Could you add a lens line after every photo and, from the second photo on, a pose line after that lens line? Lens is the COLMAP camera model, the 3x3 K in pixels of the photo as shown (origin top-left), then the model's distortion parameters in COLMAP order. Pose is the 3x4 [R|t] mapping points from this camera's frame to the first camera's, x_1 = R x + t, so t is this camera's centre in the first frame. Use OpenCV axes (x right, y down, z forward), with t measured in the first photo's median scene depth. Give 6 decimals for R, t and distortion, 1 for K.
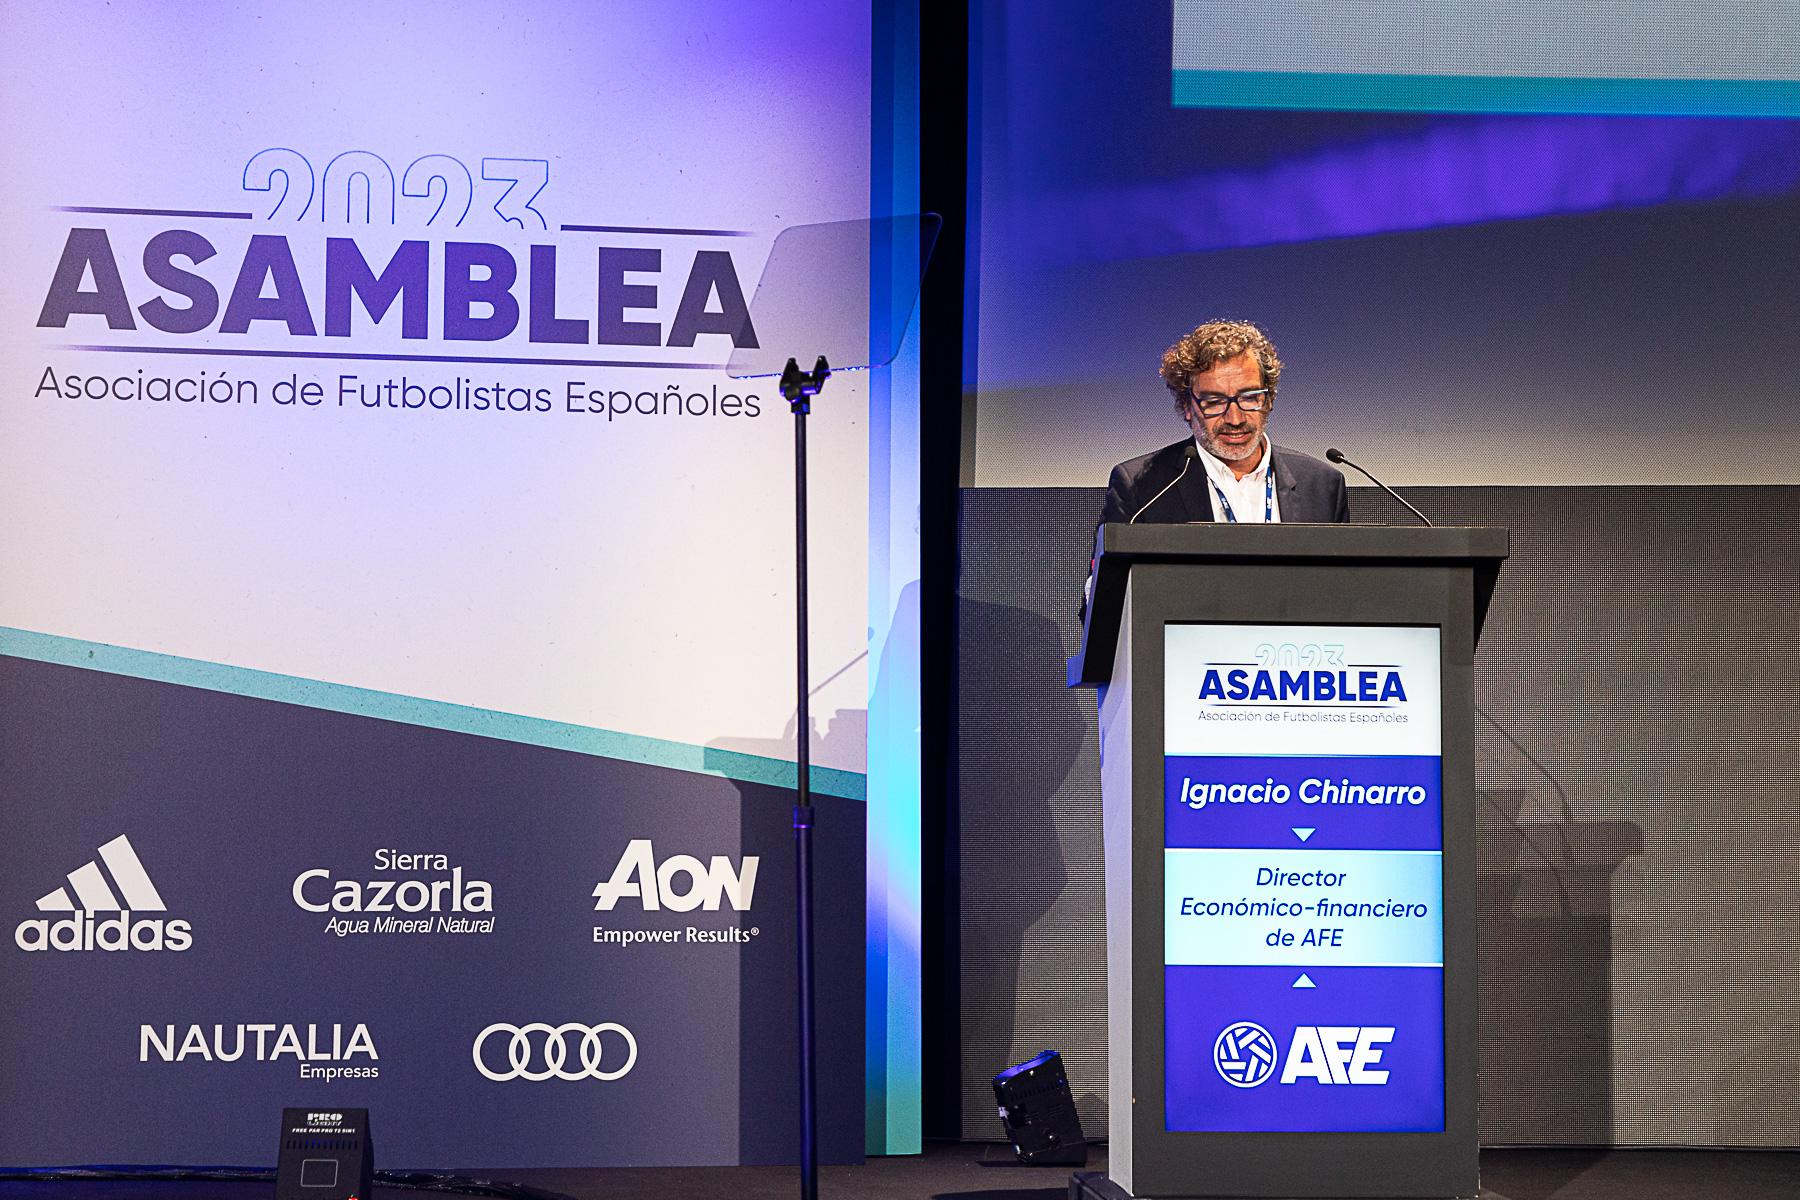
lens RADIAL K [[3576.1, 0, 874.6], [0, 3576.1, 522.1], [0, 0, 1]] dist [0.057860, 0.078735]
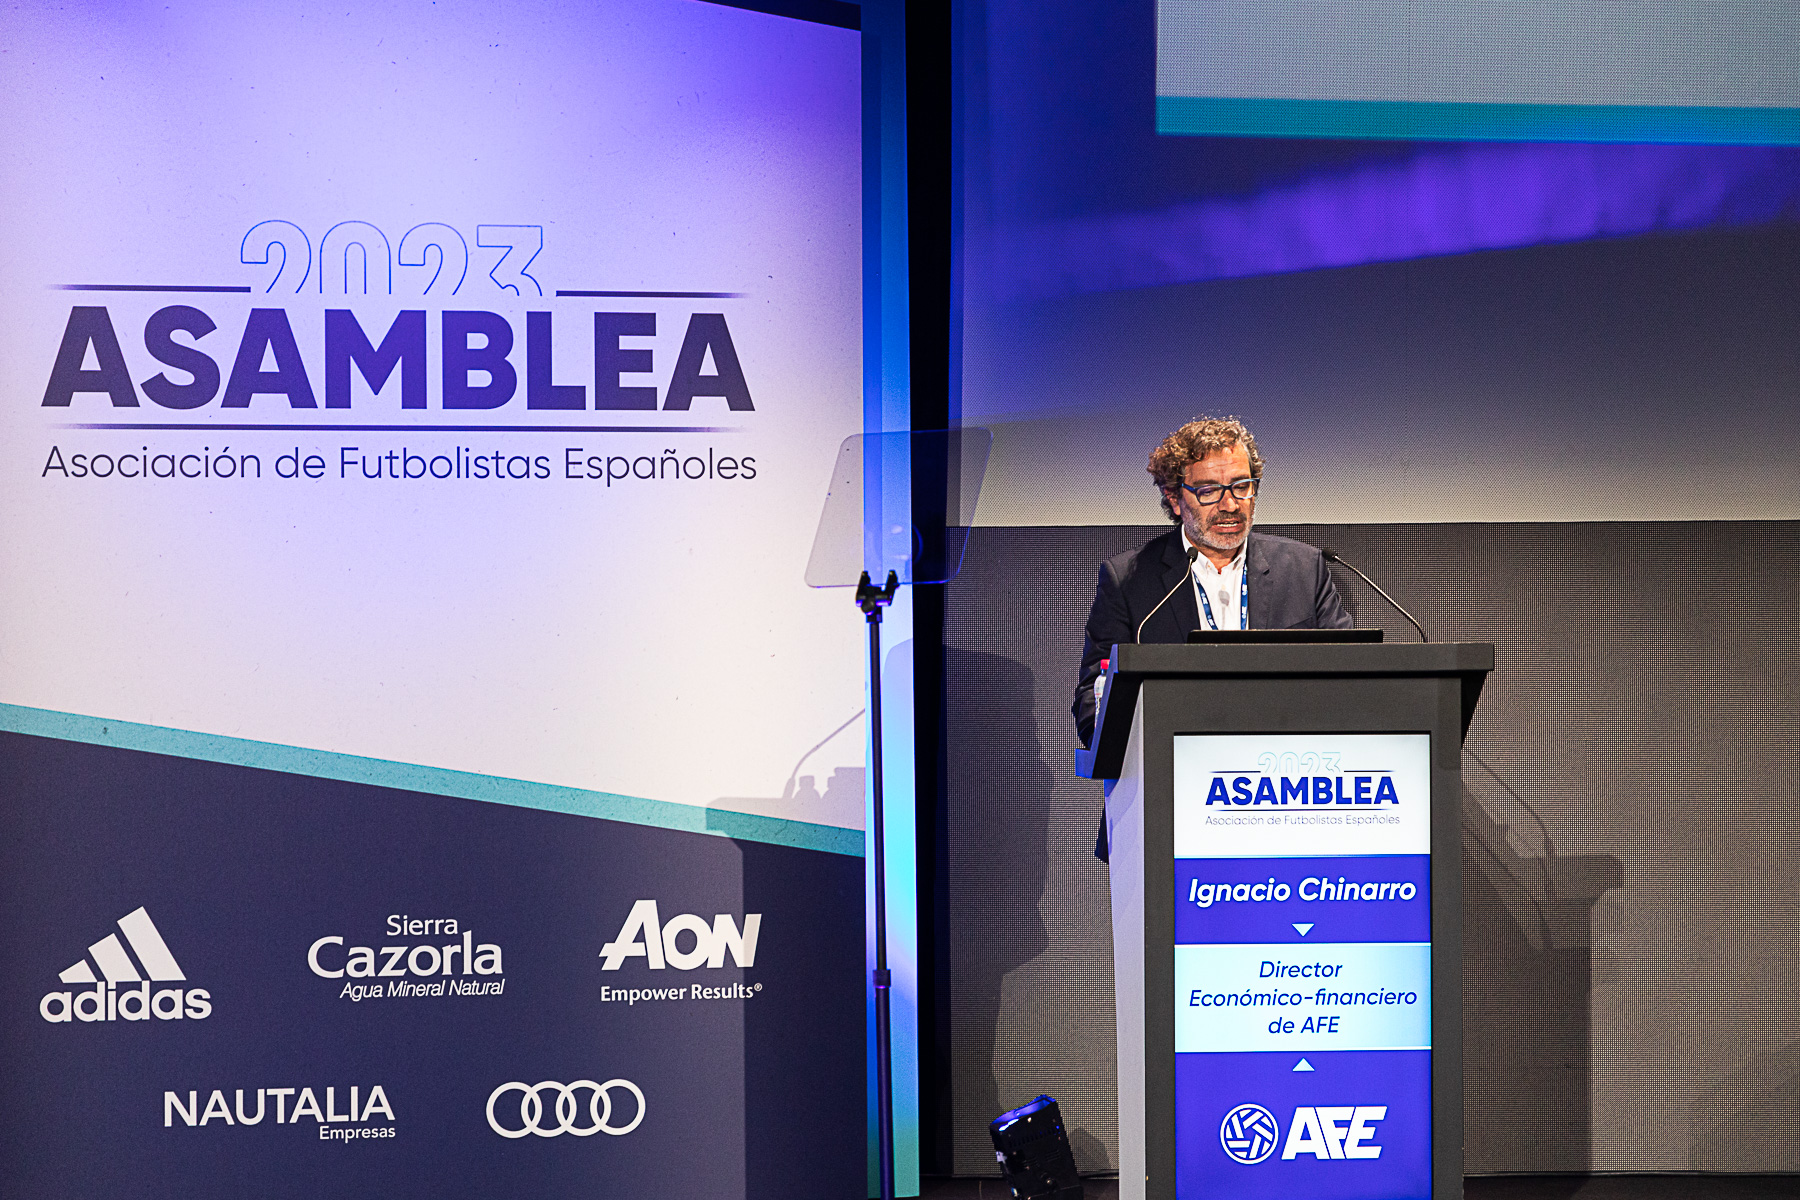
lens RADIAL K [[4569.4, 0, 900.0], [0, 4569.4, 600.0], [0, 0, 1]] dist [0.053910, 0.320611]
pose [[0.998863, -0.010611, 0.046475, -0.053328], [0.006608, 0.996319, 0.085463, -0.108378], [-0.047210, -0.085058, 0.995257, -0.293944]]
